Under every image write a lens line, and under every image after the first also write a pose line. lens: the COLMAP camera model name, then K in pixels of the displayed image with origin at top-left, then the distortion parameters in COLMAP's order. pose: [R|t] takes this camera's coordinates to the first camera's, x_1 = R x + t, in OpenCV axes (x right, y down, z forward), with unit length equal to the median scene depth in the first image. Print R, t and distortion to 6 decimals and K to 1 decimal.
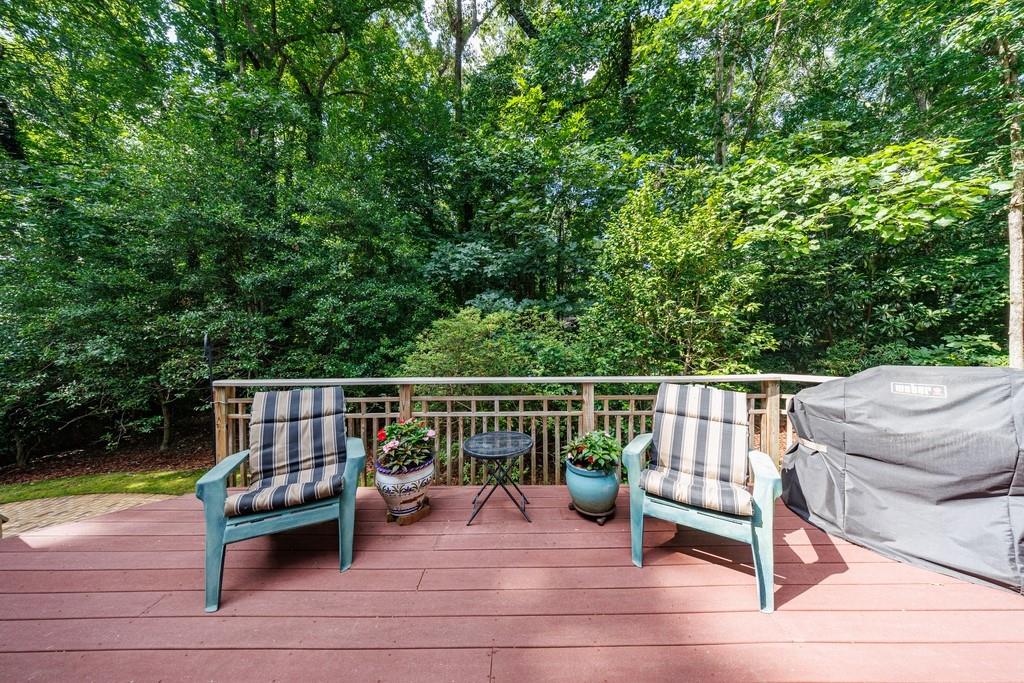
lens RADIAL K [[301.8, 0, 512.0], [0, 301.8, 346.6], [0, 0, 1]] dist [-0.003914, -0.000040]
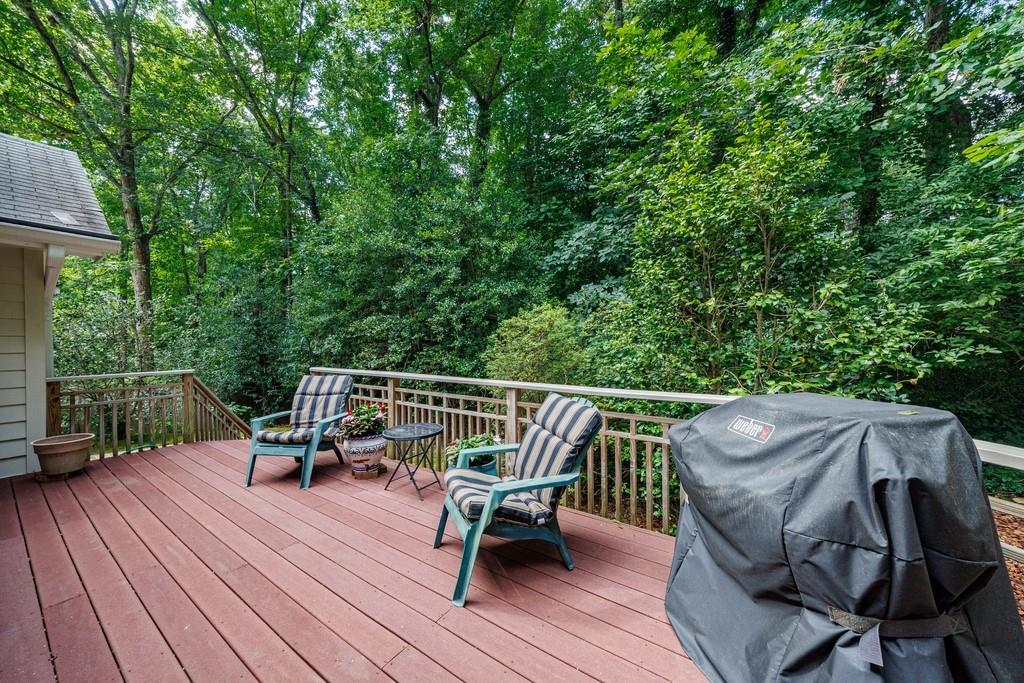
lens RADIAL K [[385.8, 0, 513.2], [0, 385.8, 338.4], [0, 0, 1]] dist [0.002036, 0.000009]
pose [[0.808962, 0.002668, -0.587855, 0.991534], [-0.008816, 0.999932, -0.007594, -0.030001], [0.587794, 0.011326, 0.808931, -0.002819]]
